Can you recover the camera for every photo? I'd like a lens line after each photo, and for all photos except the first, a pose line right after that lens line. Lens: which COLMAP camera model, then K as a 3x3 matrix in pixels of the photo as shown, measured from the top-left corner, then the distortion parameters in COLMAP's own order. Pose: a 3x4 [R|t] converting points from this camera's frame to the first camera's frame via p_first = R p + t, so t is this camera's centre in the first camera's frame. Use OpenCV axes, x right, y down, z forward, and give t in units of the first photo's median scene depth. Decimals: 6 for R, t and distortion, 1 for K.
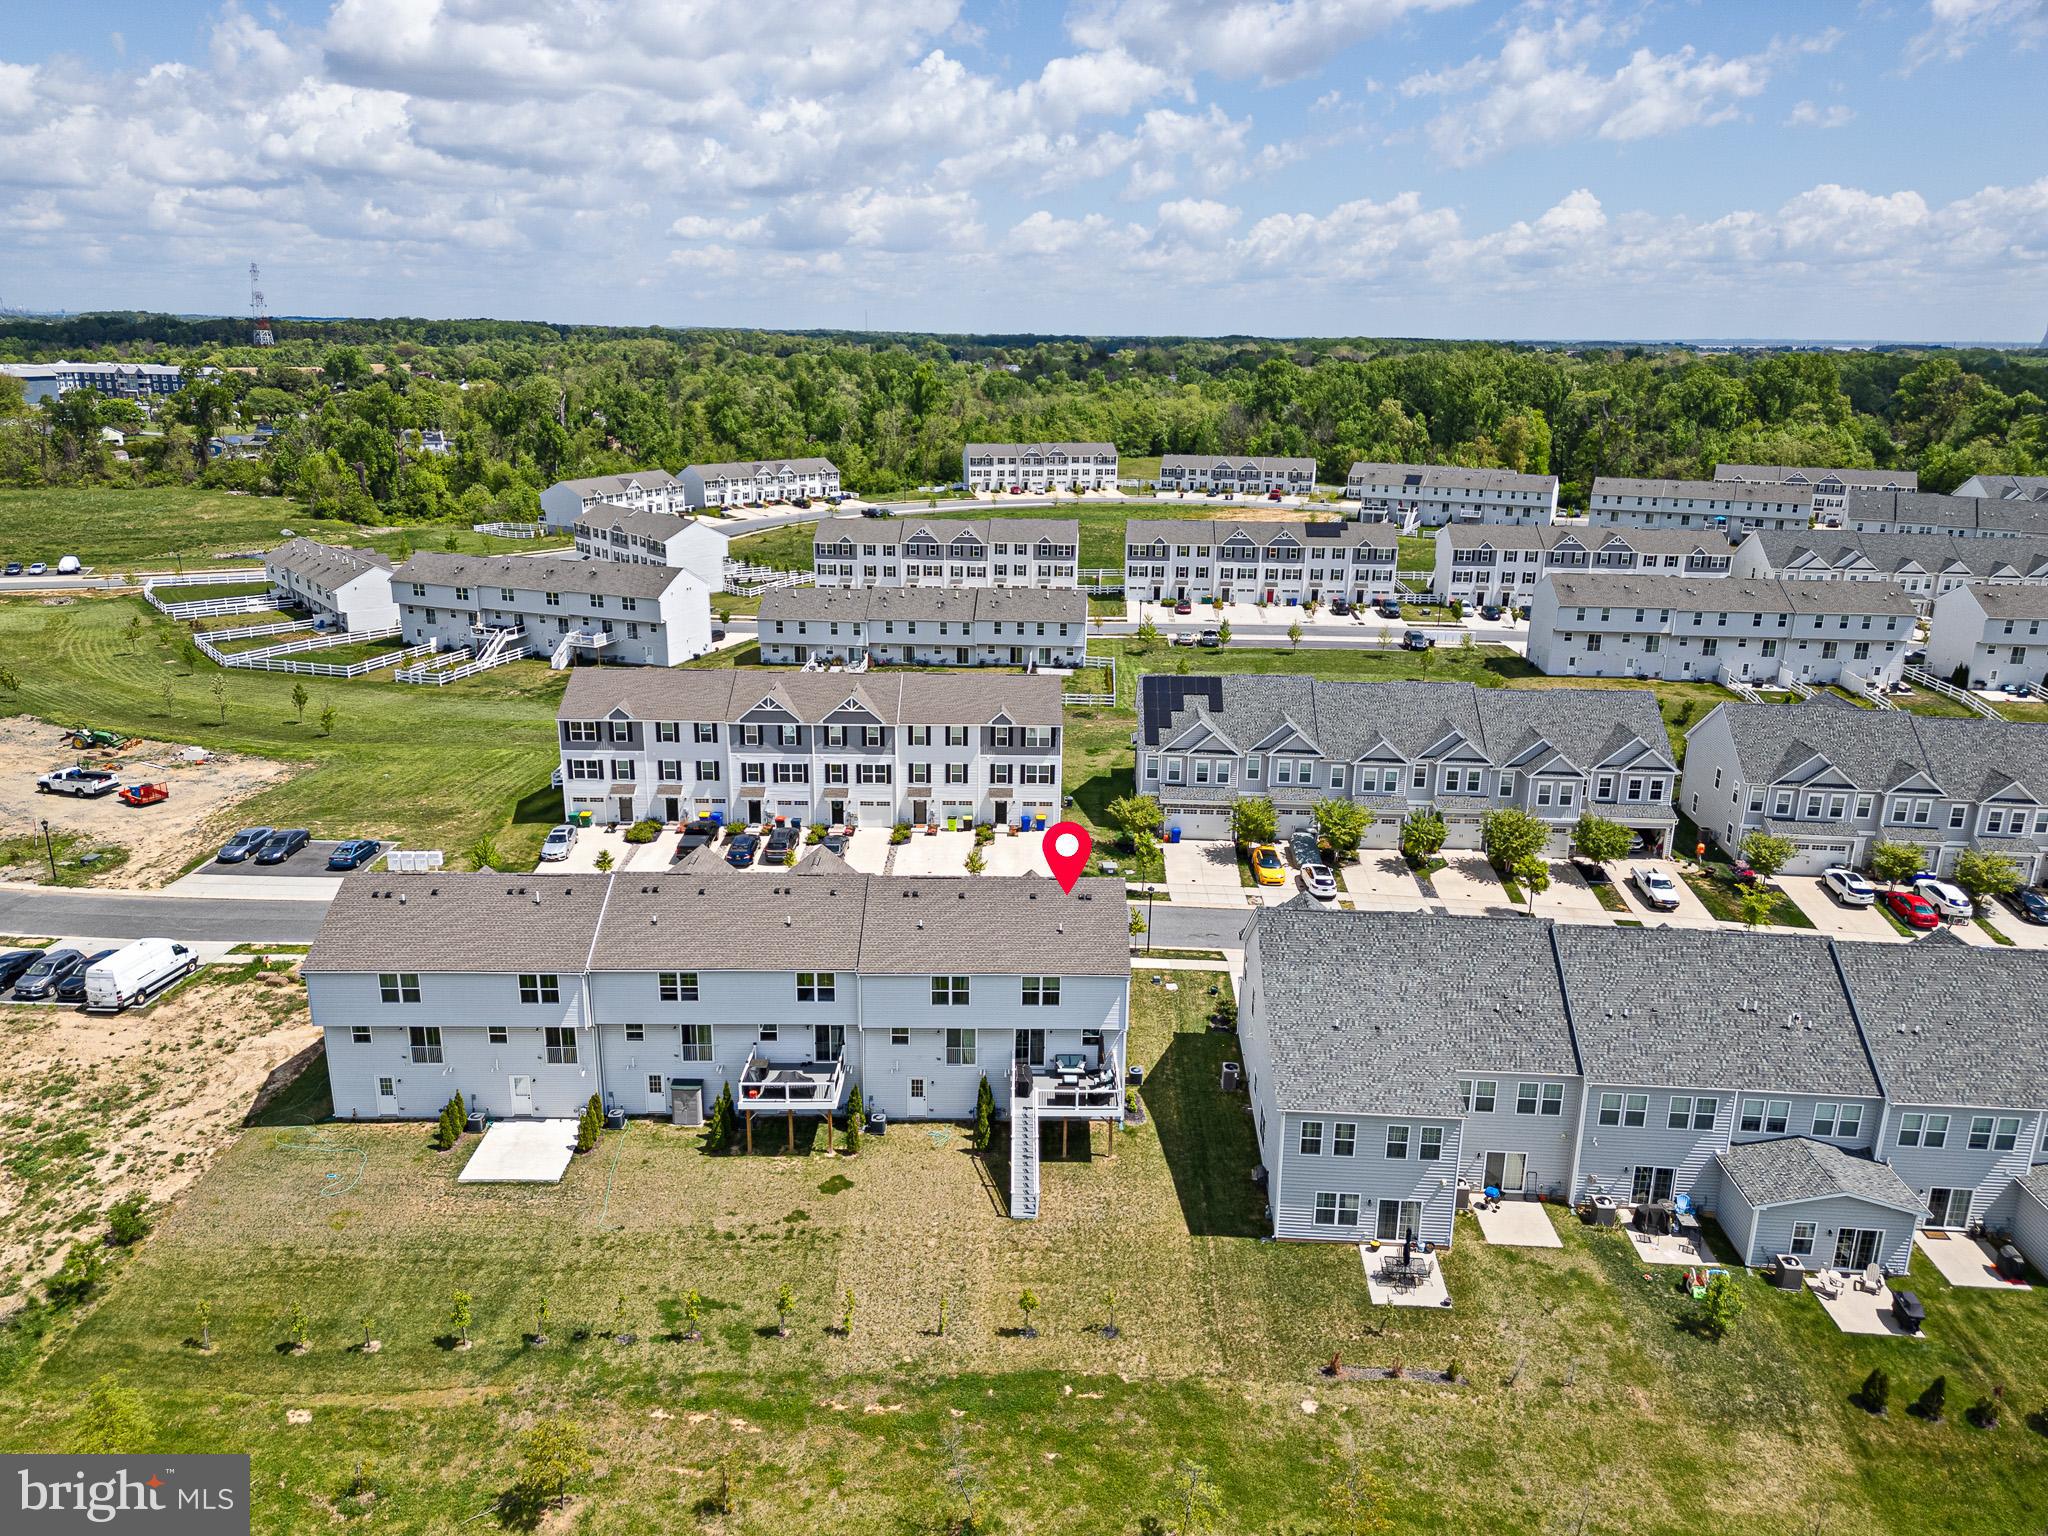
lens RADIAL K [[1438.3, 0, 1024.0], [0, 1438.3, 768.0], [0, 0, 1]] dist [0.082900, -0.075502]
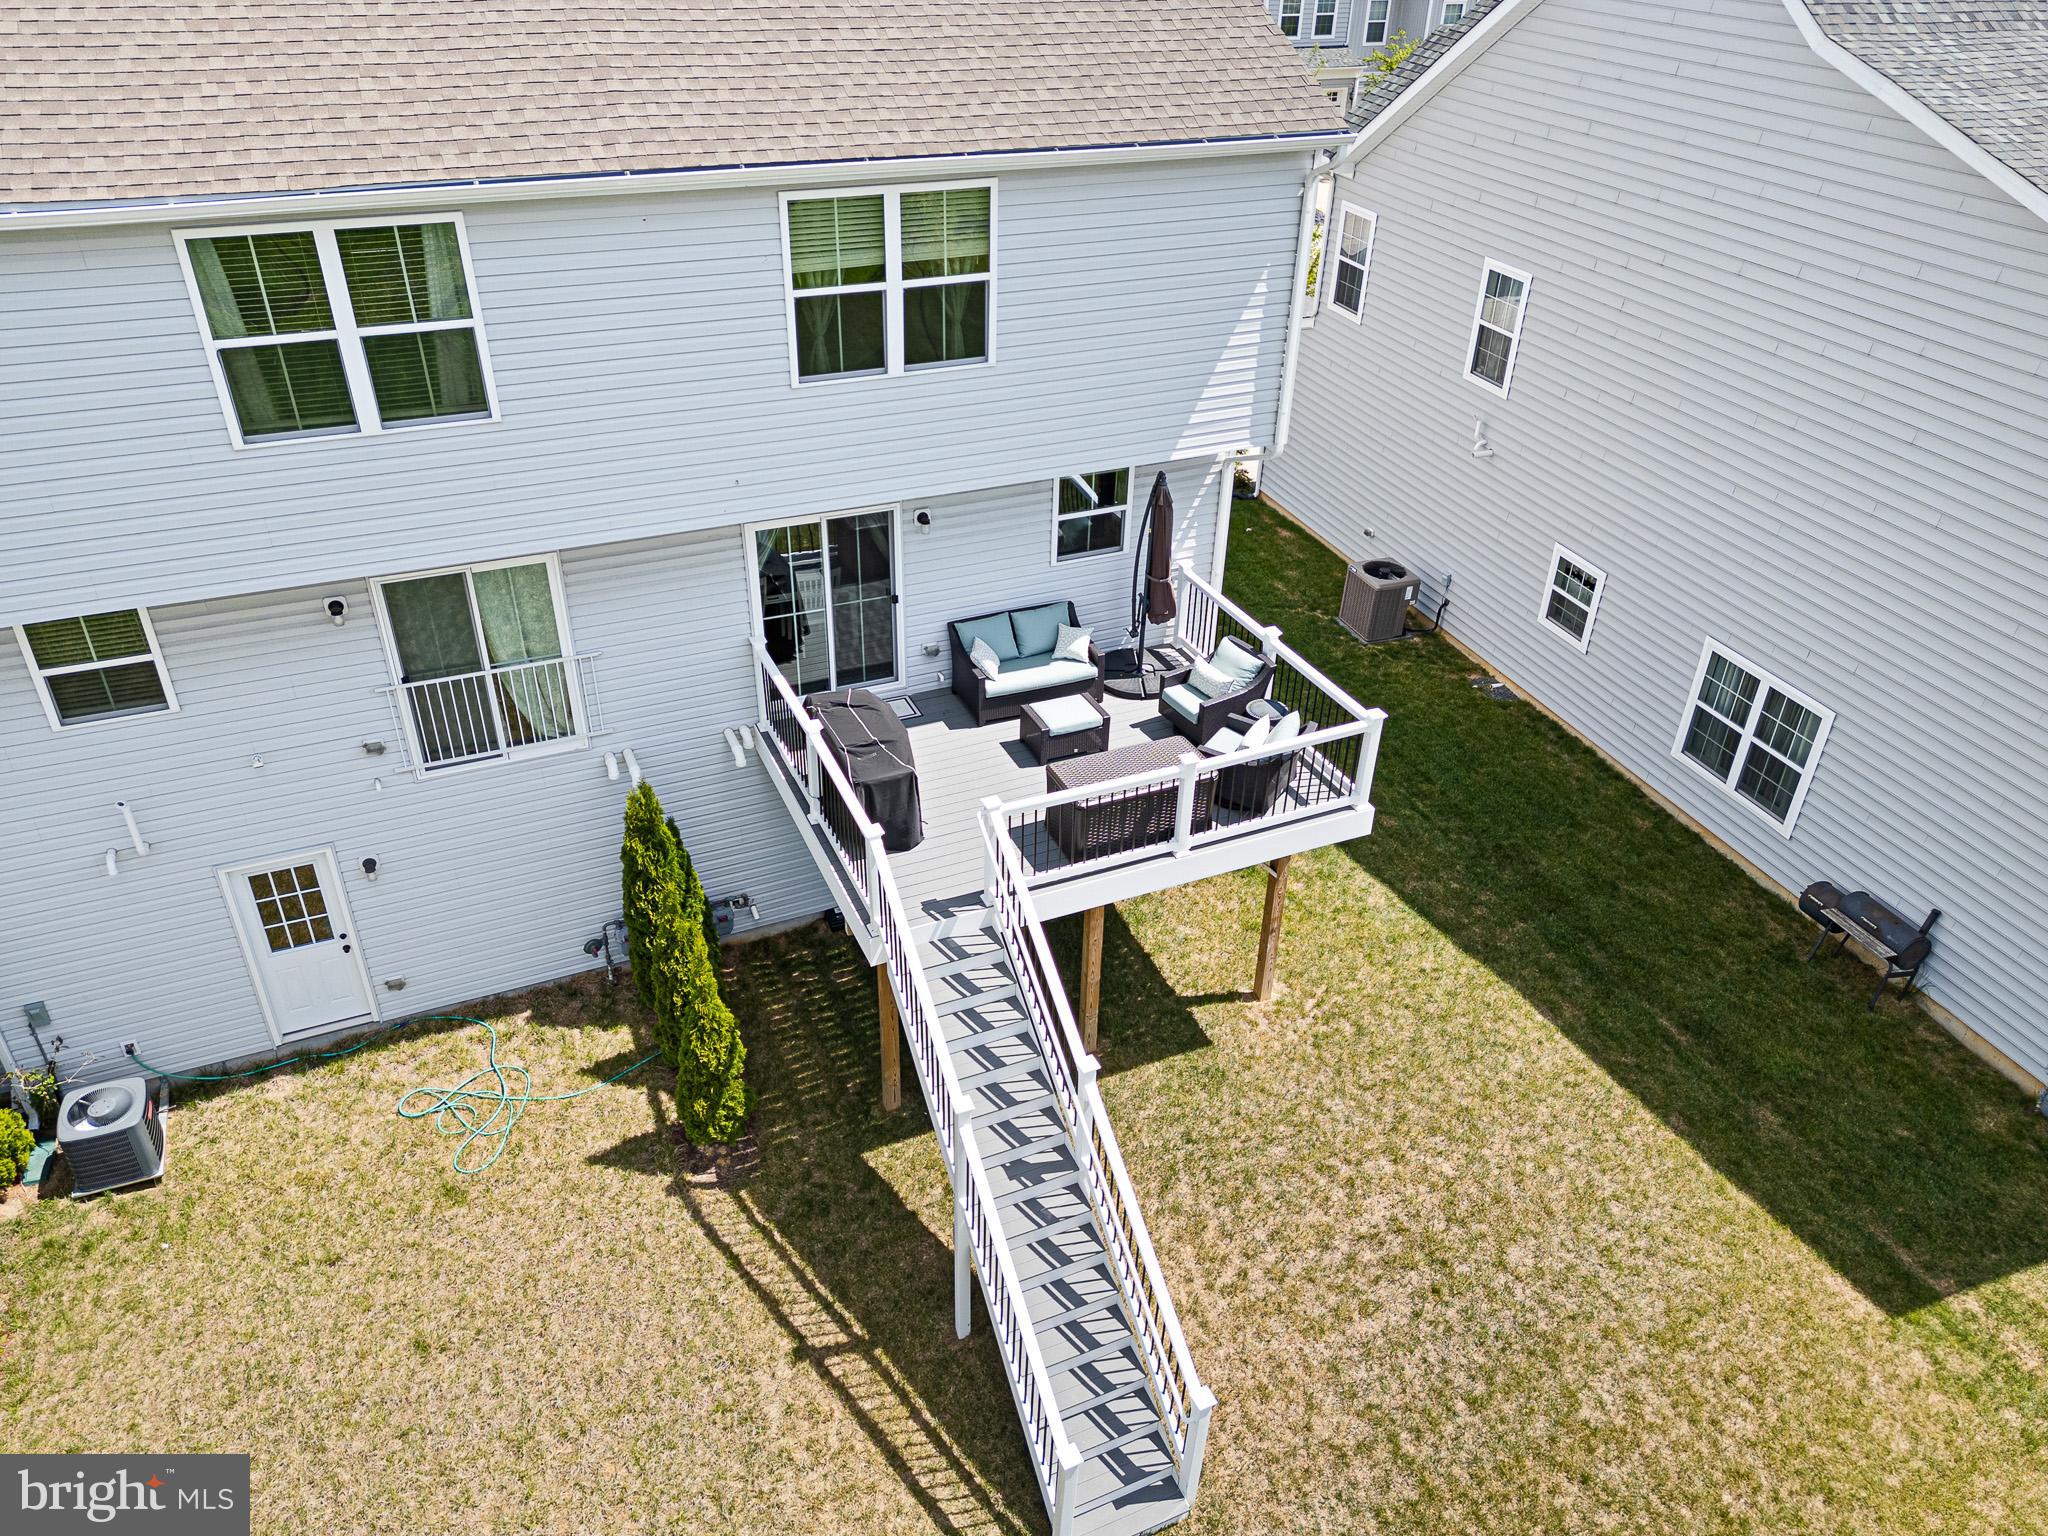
lens RADIAL K [[1438.3, 0, 1024.0], [0, 1438.3, 768.0], [0, 0, 1]] dist [0.082900, -0.075502]
pose [[0.916862, -0.210652, 0.339100, -0.046680], [0.105436, 0.947062, 0.303244, 0.155876], [-0.385028, -0.242280, 0.890536, 0.800836]]
